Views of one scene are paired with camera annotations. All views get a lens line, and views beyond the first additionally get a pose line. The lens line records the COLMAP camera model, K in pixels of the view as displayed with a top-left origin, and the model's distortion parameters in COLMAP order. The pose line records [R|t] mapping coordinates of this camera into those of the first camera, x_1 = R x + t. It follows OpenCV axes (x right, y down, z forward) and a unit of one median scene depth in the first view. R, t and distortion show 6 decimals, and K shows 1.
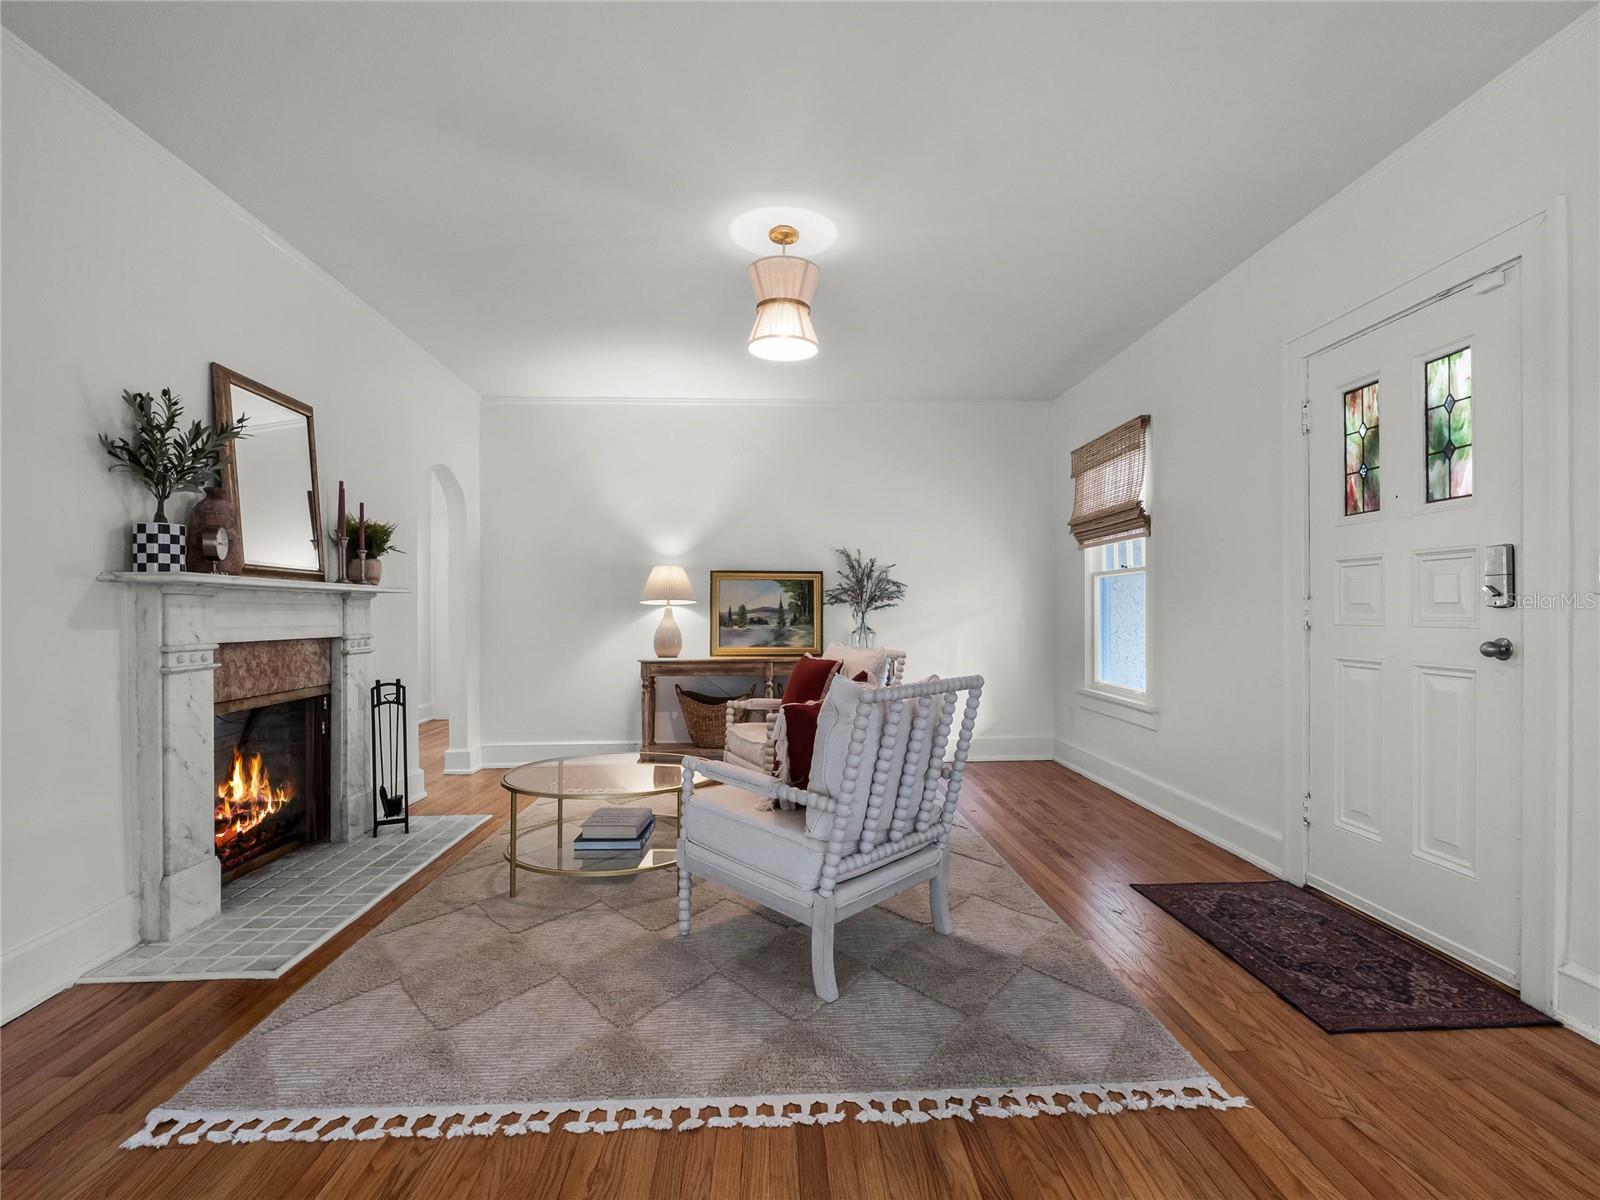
lens RADIAL K [[792.7, 0, 797.5], [0, 792.7, 609.3], [0, 0, 1]] dist [-0.014515, -0.000614]
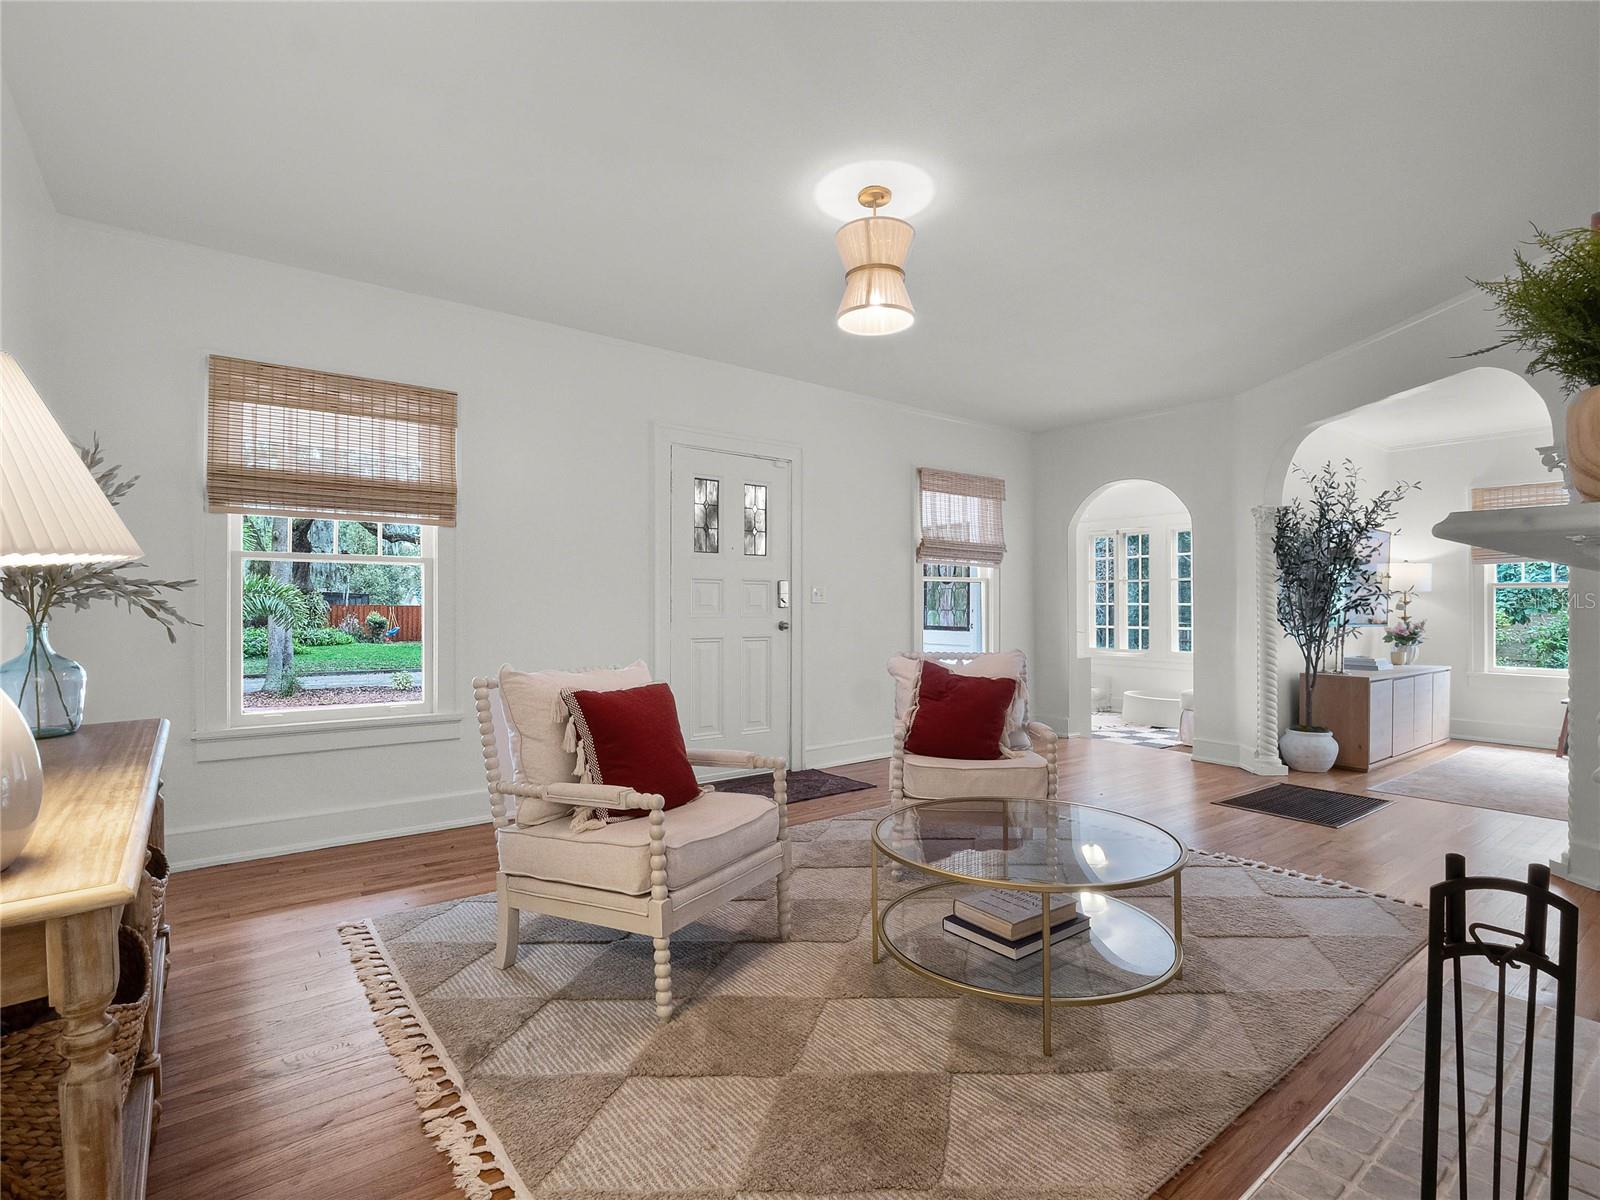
lens RADIAL K [[792.7, 0, 803.1], [0, 792.7, 606.9], [0, 0, 1]] dist [-0.014515, -0.000614]
pose [[-0.586390, 0.004091, 0.810018, -0.813145], [-0.001543, 0.999980, -0.006168, 0.007561], [-0.810027, -0.004867, -0.586372, 1.844135]]
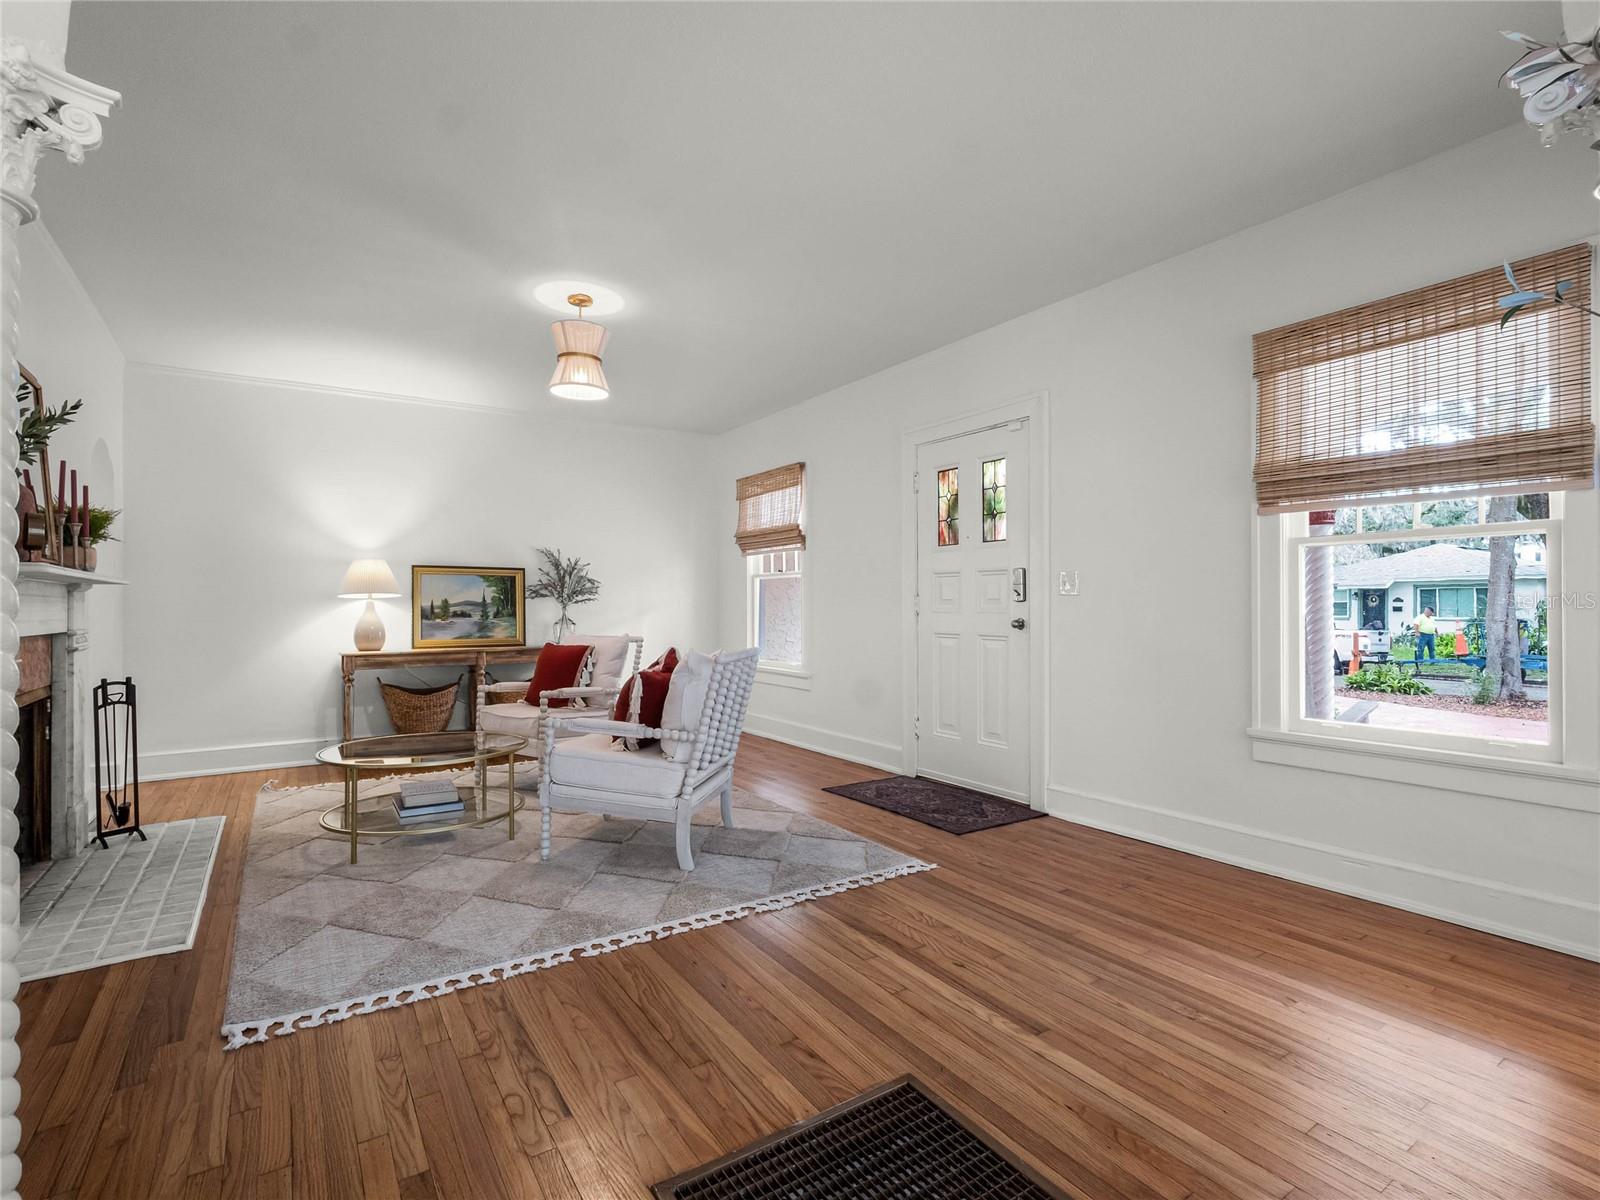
lens RADIAL K [[792.7, 0, 803.2], [0, 792.7, 597.6], [0, 0, 1]] dist [-0.014515, -0.000614]
pose [[0.855439, 0.004664, 0.517883, -0.416296], [-0.000225, 0.999963, -0.008634, 0.003753], [-0.517904, 0.007269, 0.855408, -0.277939]]
